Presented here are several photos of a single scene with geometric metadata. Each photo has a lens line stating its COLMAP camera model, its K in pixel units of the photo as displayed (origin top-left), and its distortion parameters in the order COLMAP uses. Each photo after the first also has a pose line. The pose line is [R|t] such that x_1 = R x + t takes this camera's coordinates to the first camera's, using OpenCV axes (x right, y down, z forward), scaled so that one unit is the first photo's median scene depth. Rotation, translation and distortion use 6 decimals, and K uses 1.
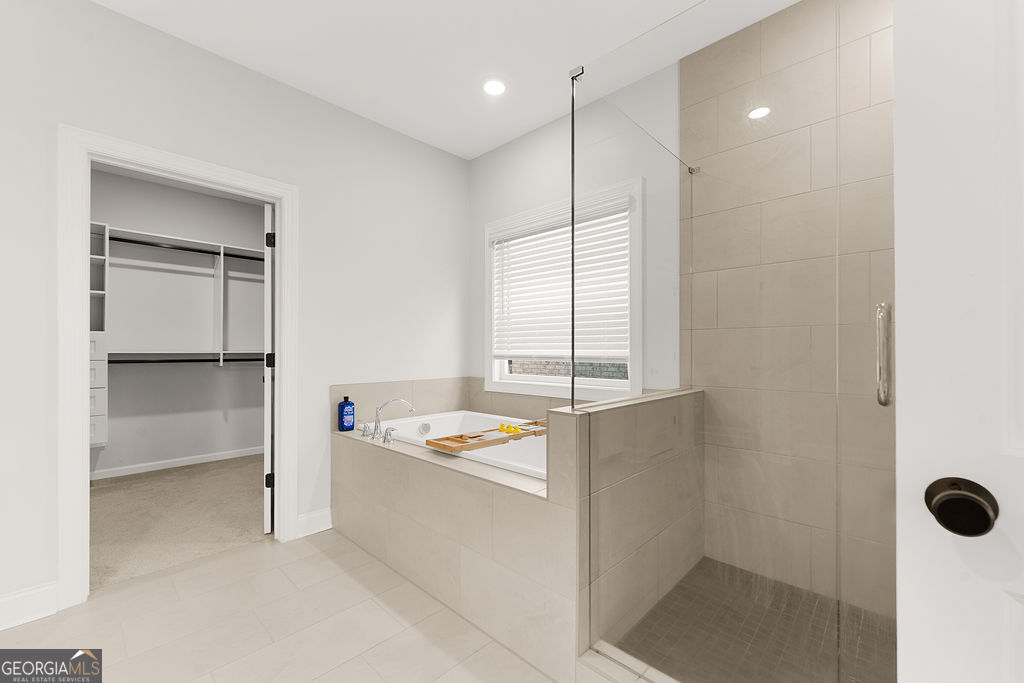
lens RADIAL K [[415.6, 0, 512.3], [0, 415.6, 347.9], [0, 0, 1]] dist [-0.000457, -0.000037]
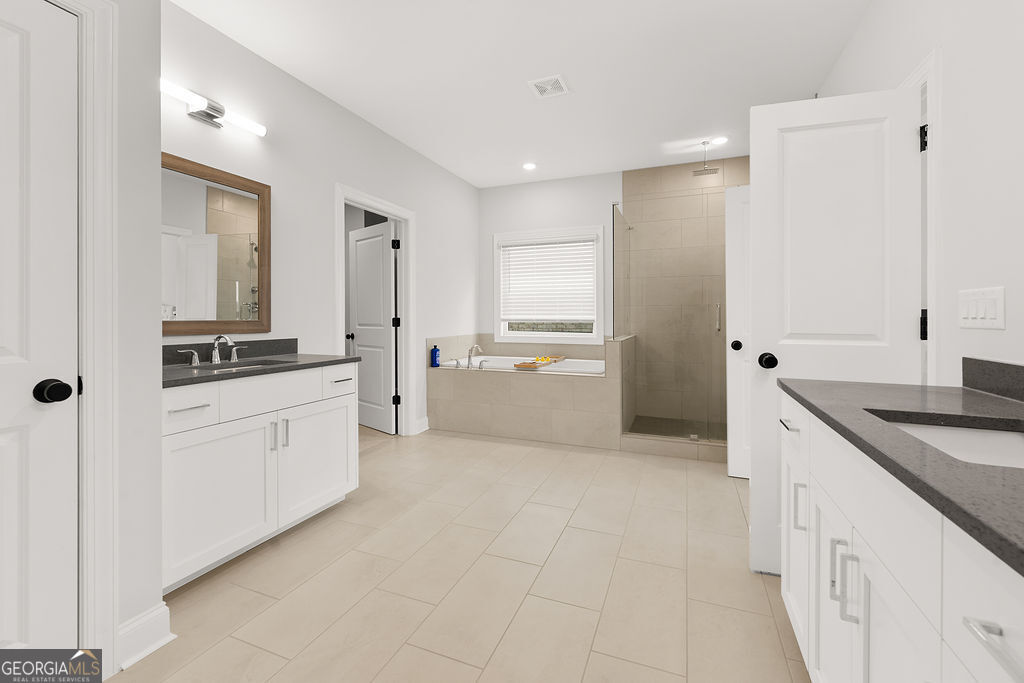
lens RADIAL K [[418.4, 0, 511.0], [0, 418.4, 311.4], [0, 0, 1]] dist [-0.000311, -0.000014]
pose [[0.930041, 0.003722, 0.367436, -0.710880], [-0.002606, 0.999990, -0.003534, -0.006326], [-0.367446, 0.002329, 0.930042, -0.572573]]
